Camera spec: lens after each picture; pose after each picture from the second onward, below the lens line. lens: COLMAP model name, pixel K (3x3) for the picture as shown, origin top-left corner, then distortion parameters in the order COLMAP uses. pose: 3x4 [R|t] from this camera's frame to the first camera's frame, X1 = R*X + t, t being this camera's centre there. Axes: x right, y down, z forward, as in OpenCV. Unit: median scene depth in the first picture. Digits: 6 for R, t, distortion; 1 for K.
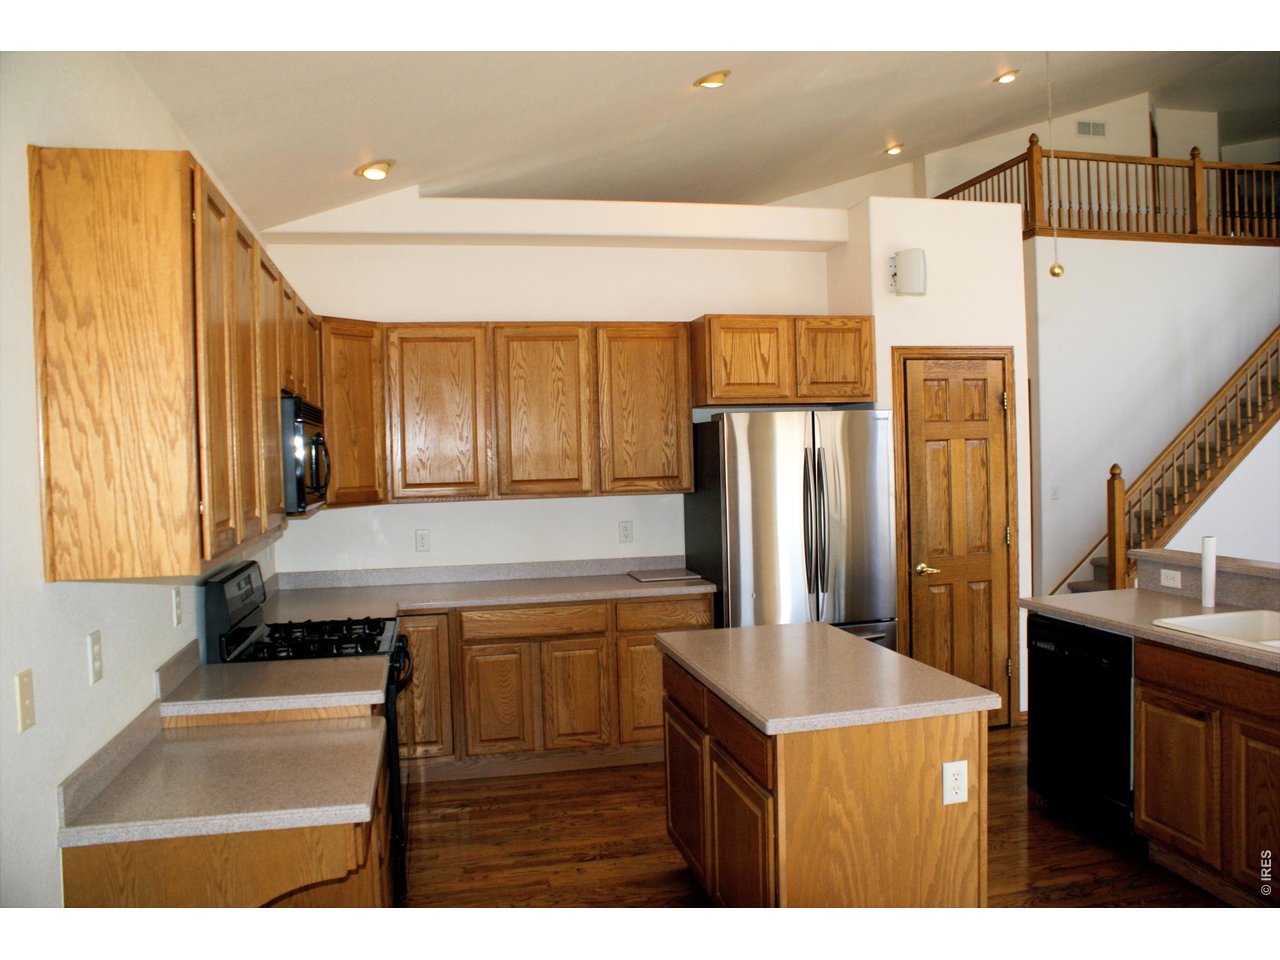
lens RADIAL K [[972.8, 0, 631.2], [0, 972.8, 480.2], [0, 0, 1]] dist [-0.080888, 0.008178]
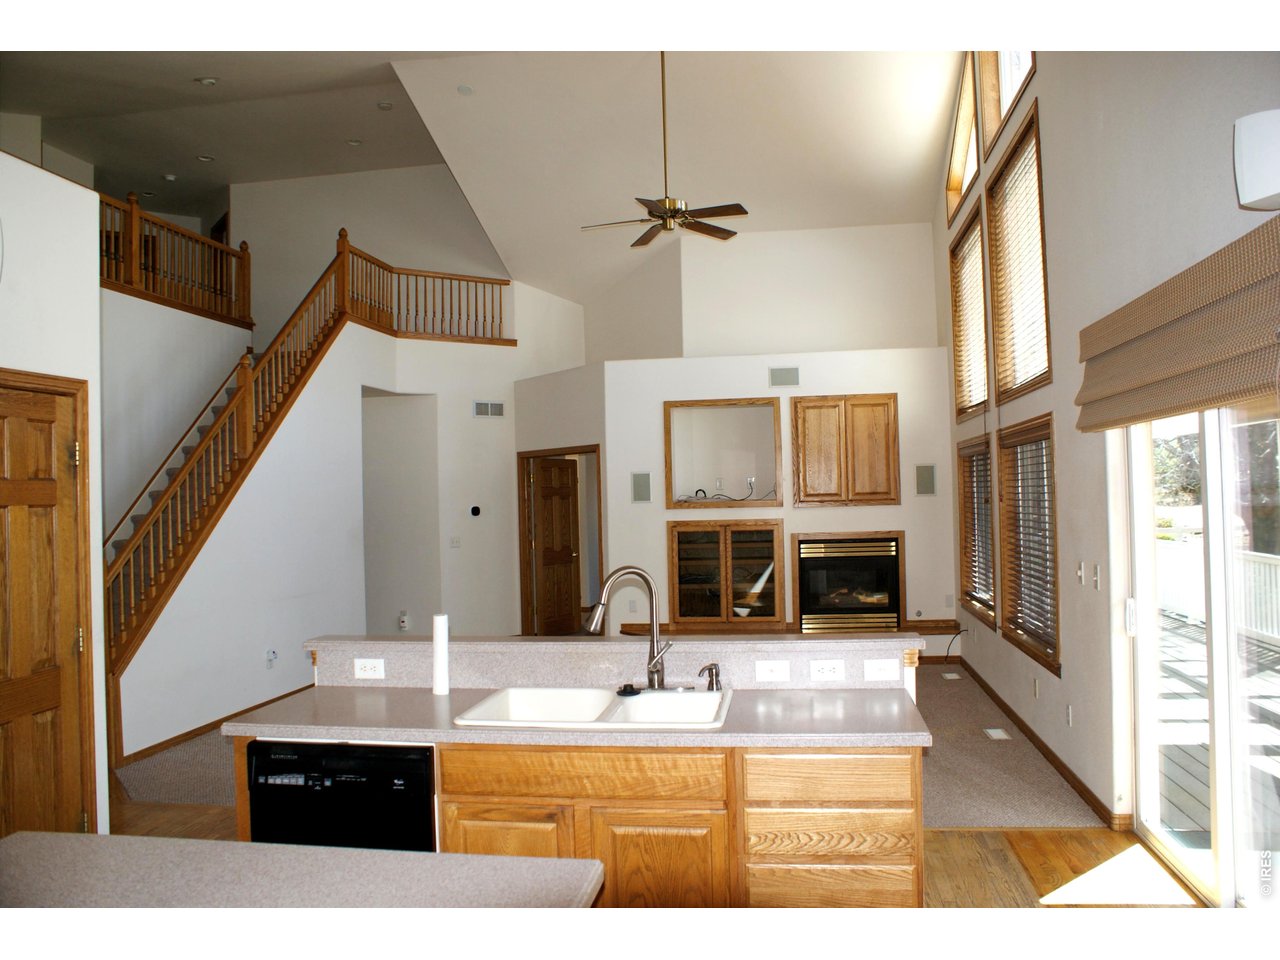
lens RADIAL K [[1026.7, 0, 639.5], [0, 1026.7, 478.7], [0, 0, 1]] dist [-0.054358, 0.010344]
pose [[0.363498, 0.037408, 0.930844, -0.170045], [0.033818, 0.998005, -0.053313, -0.008940], [-0.930981, 0.050859, 0.361508, 0.342249]]
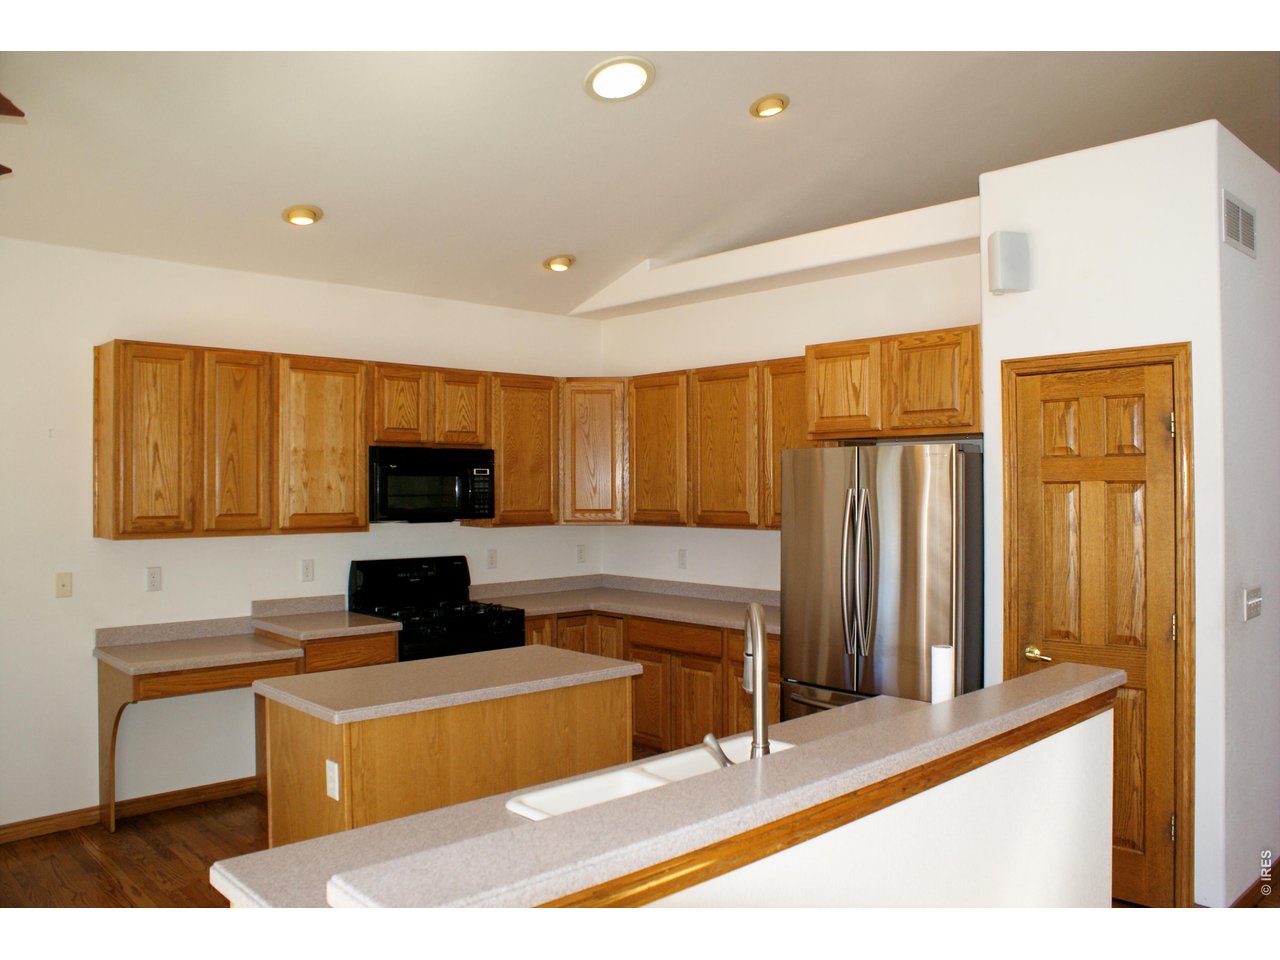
lens RADIAL K [[972.8, 0, 629.7], [0, 972.8, 483.1], [0, 0, 1]] dist [-0.080888, 0.008178]
pose [[0.521269, 0.022518, -0.853095, 0.780790], [-0.034079, 0.999404, 0.005556, -0.034393], [0.852712, 0.026176, 0.521726, 0.349354]]
